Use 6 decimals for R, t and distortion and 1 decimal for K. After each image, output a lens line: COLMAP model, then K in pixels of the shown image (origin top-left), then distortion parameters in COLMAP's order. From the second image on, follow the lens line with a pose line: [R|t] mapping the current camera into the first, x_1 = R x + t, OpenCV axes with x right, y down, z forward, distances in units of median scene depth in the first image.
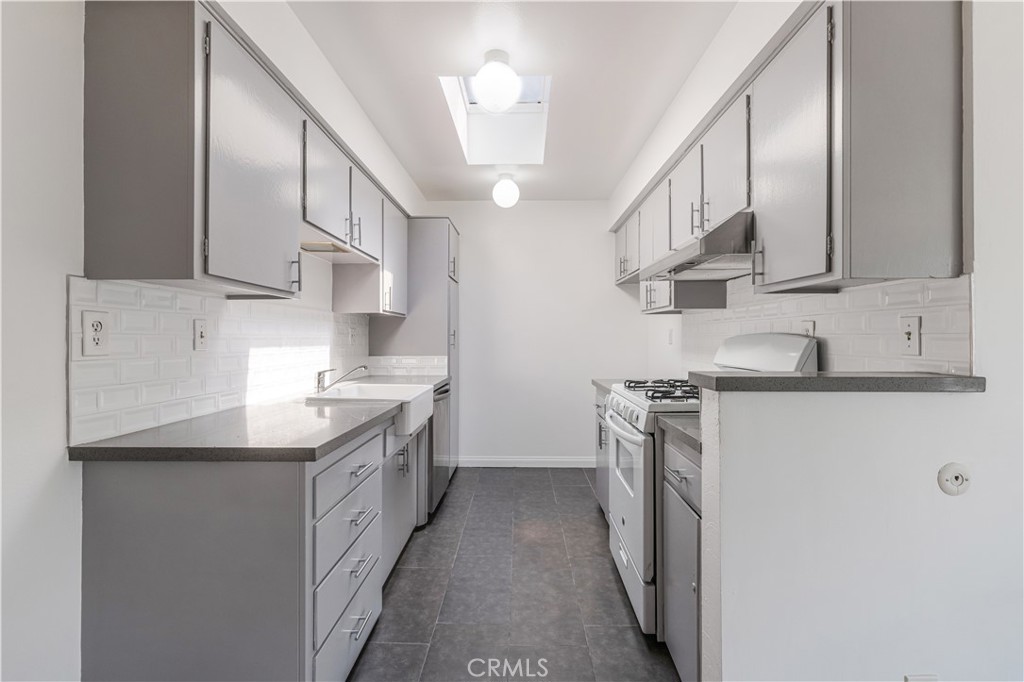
lens RADIAL K [[470.1, 0, 506.3], [0, 470.1, 343.4], [0, 0, 1]] dist [-0.001172, -0.000061]
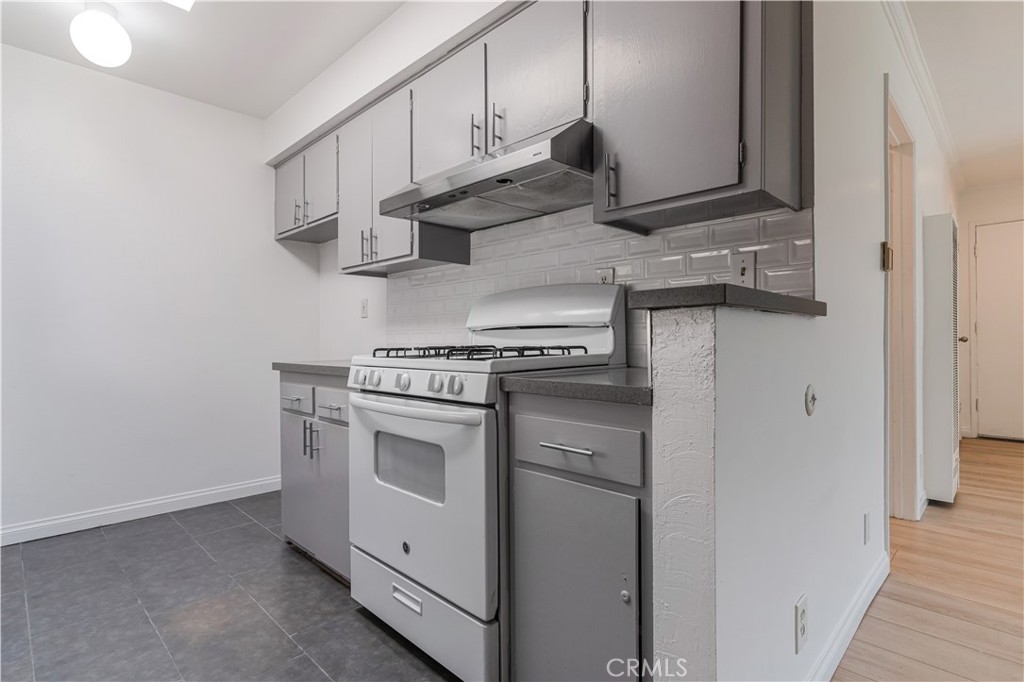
lens RADIAL K [[511.5, 0, 512.0], [0, 511.5, 341.0], [0, 0, 1]] dist [0.000623, 0.000312]
pose [[0.690904, -0.002739, 0.722942, -0.145902], [0.010710, 0.999922, -0.006447, 0.068901], [-0.722867, 0.012197, 0.690879, 0.303654]]
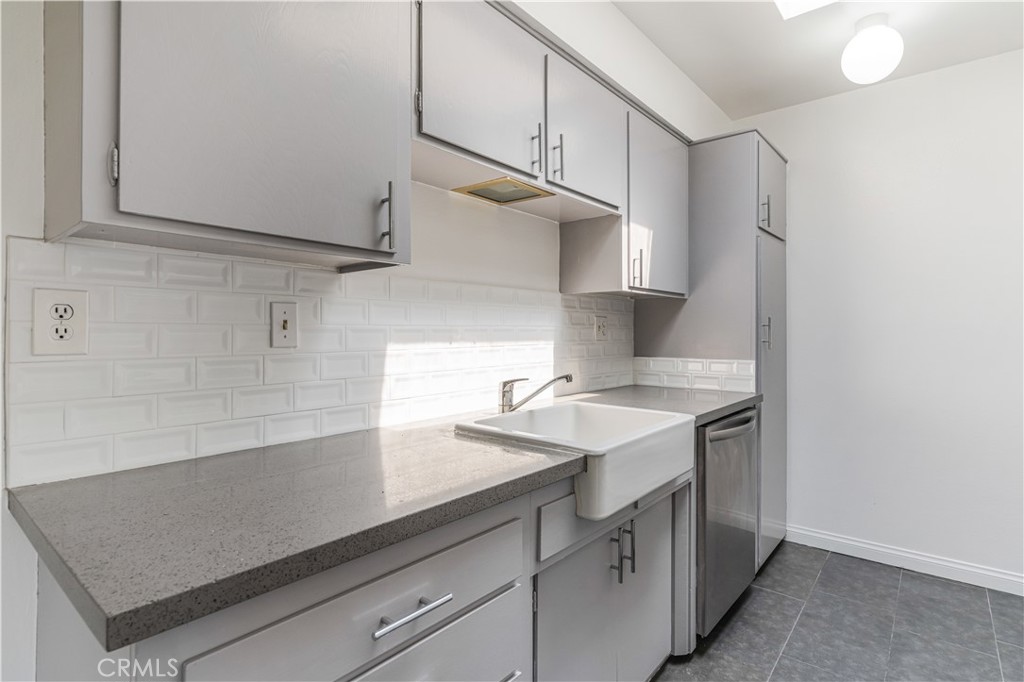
lens RADIAL K [[514.6, 0, 509.8], [0, 514.6, 329.8], [0, 0, 1]] dist [0.000456, 0.001044]
pose [[0.786499, -0.000077, -0.617591, 0.047903], [-0.008688, 0.999900, -0.011189, -0.003531], [0.617530, 0.014166, 0.786420, 0.402958]]
